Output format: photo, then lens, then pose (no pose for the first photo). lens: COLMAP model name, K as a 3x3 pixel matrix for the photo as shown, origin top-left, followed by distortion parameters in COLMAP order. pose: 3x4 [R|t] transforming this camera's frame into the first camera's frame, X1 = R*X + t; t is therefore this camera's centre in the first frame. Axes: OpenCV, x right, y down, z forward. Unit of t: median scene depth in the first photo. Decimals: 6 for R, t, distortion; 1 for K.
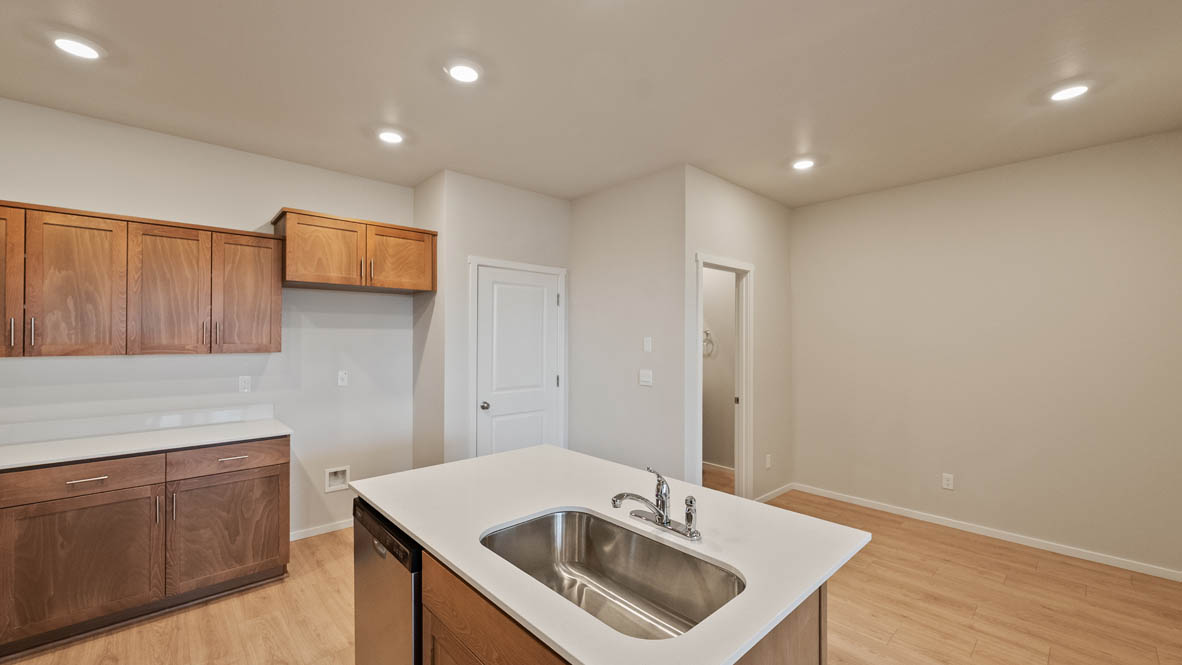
lens RADIAL K [[464.9, 0, 589.7], [0, 464.9, 332.8], [0, 0, 1]] dist [0.009401, -0.000152]
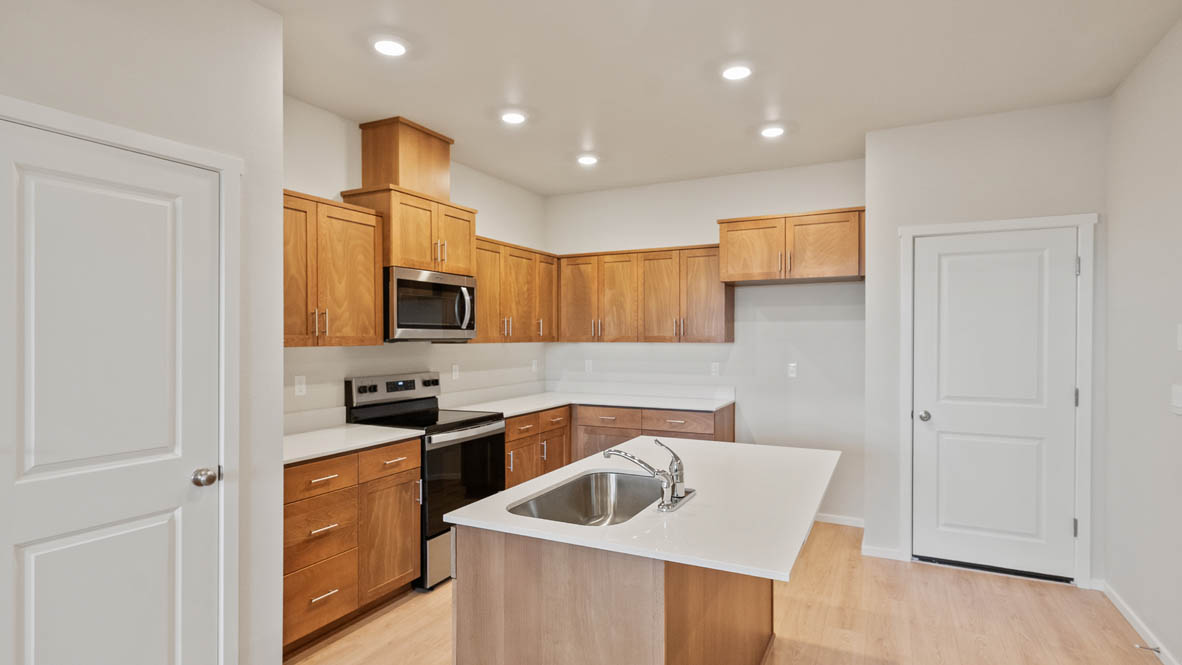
lens RADIAL K [[597.5, 0, 593.3], [0, 597.5, 338.4], [0, 0, 1]] dist [-0.002433, -0.002570]
pose [[0.360083, 0.004369, -0.932910, 0.597014], [0.012927, 0.999870, 0.009673, 0.011373], [0.932831, -0.015543, 0.359980, 0.148476]]
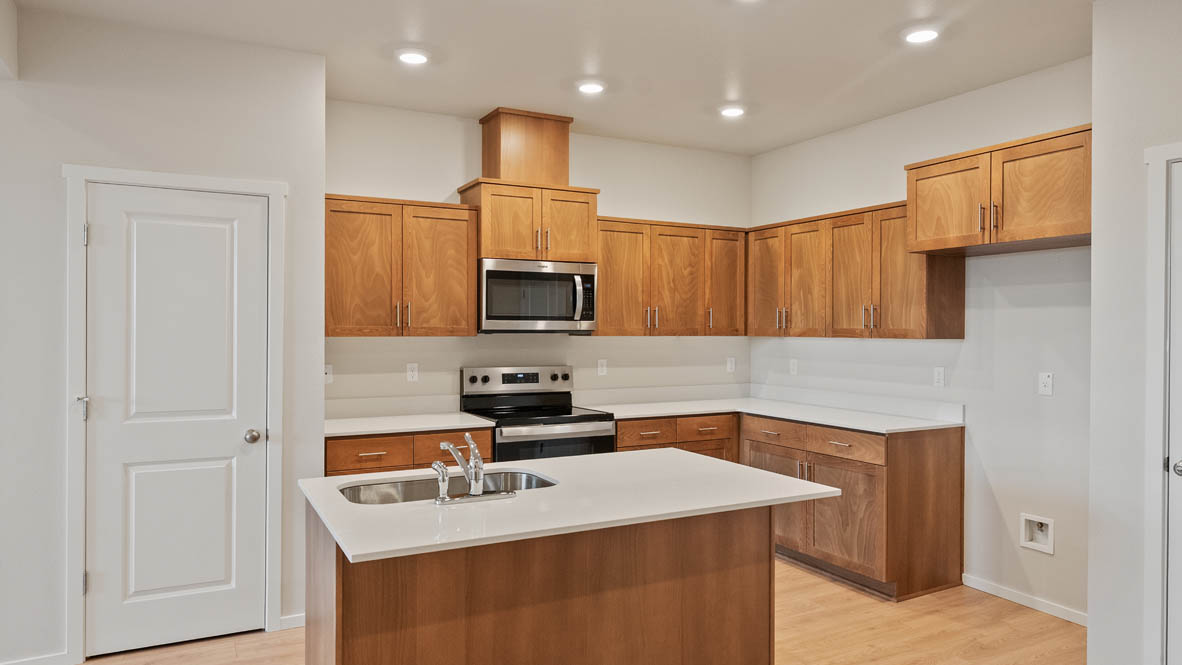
lens RADIAL K [[758.1, 0, 589.1], [0, 758.1, 329.8], [0, 0, 1]] dist [-0.004925, 0.001165]
pose [[-0.254497, 0.002504, -0.967070, 0.750228], [0.009020, 0.999959, 0.000215, 0.019037], [0.967032, -0.008668, -0.254509, 0.740500]]
